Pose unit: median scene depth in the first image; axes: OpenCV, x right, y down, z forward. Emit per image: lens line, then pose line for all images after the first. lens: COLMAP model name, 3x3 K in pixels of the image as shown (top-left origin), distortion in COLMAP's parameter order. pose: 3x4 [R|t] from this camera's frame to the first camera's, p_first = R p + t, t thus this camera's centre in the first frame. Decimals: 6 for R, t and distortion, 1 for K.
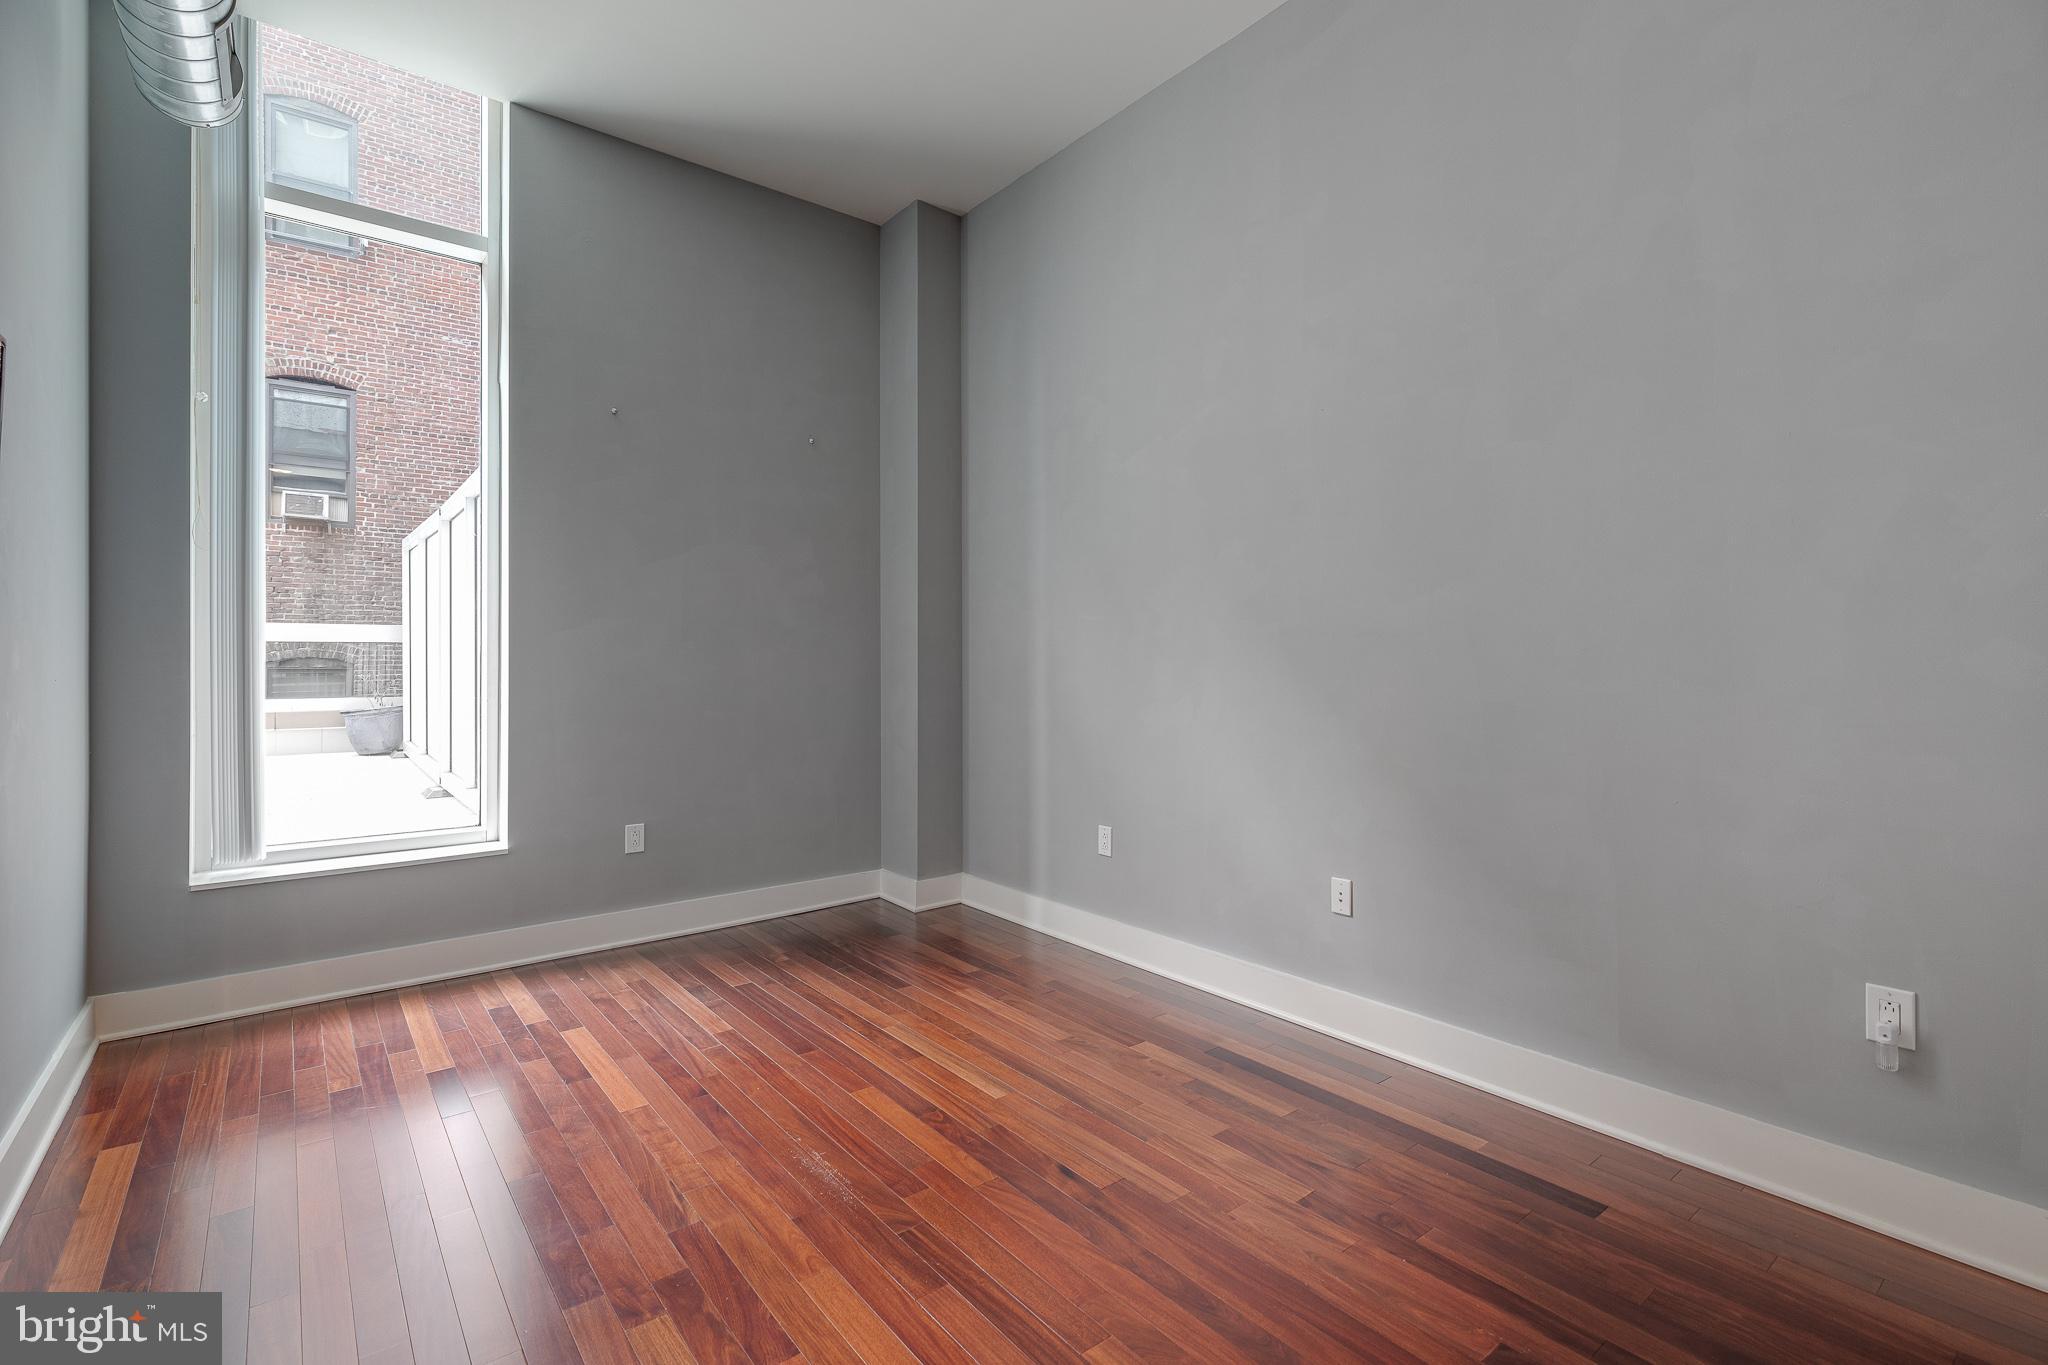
lens RADIAL K [[928.5, 0, 1022.3], [0, 928.5, 666.6], [0, 0, 1]] dist [0.004712, -0.001002]
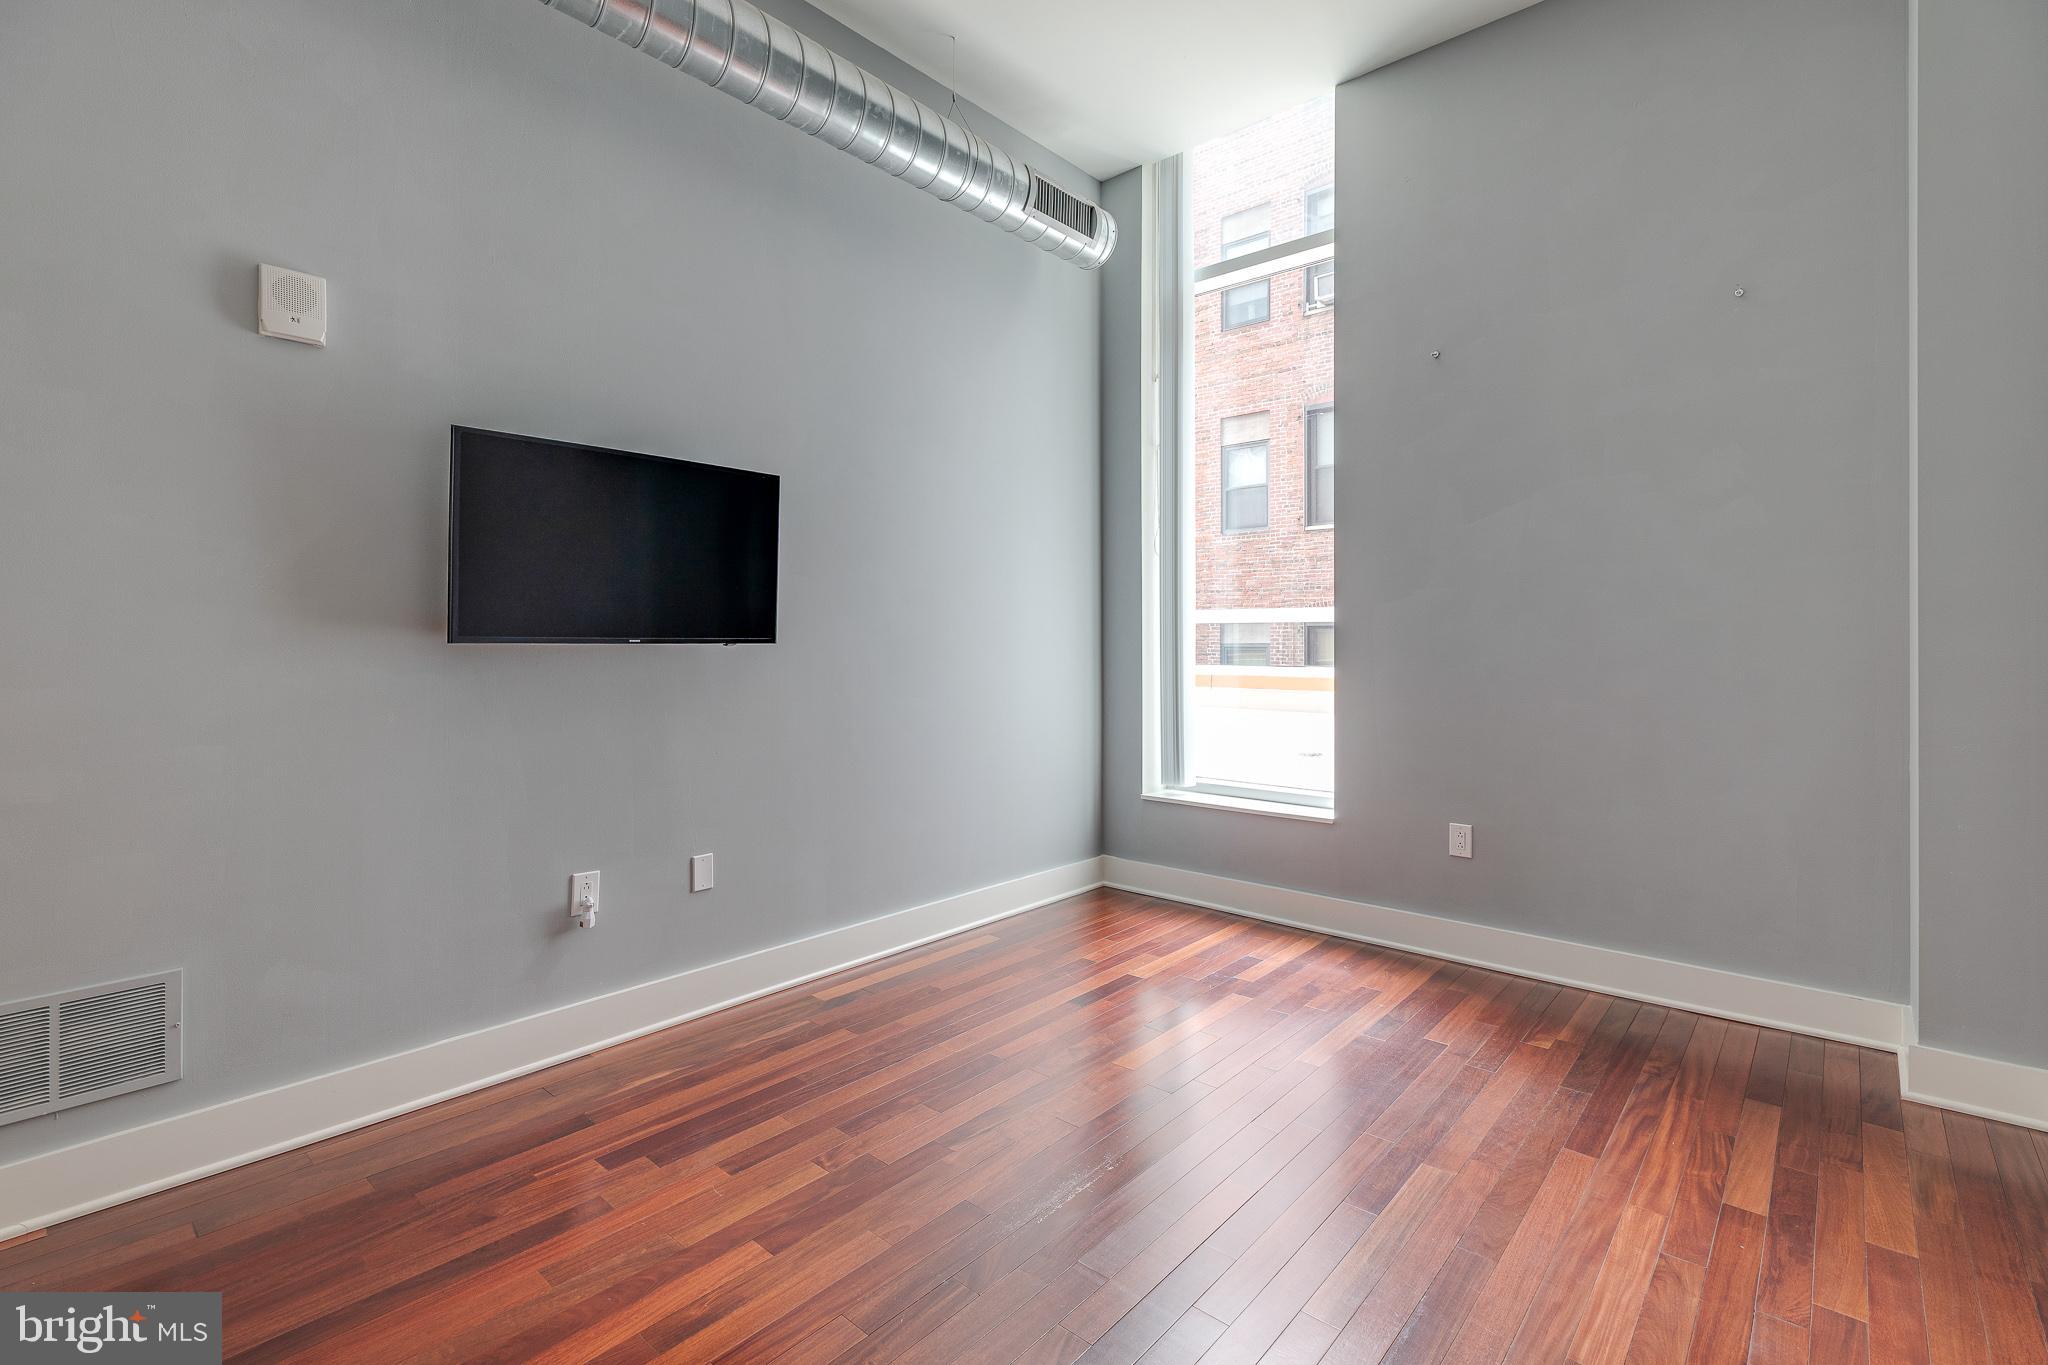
lens RADIAL K [[928.5, 0, 1021.0], [0, 928.5, 652.6], [0, 0, 1]] dist [0.004712, -0.001002]
pose [[0.180188, 0.016367, -0.983496, 0.429668], [-0.003142, 0.999866, 0.016063, -0.003921], [0.983627, 0.000195, 0.180215, 0.521198]]
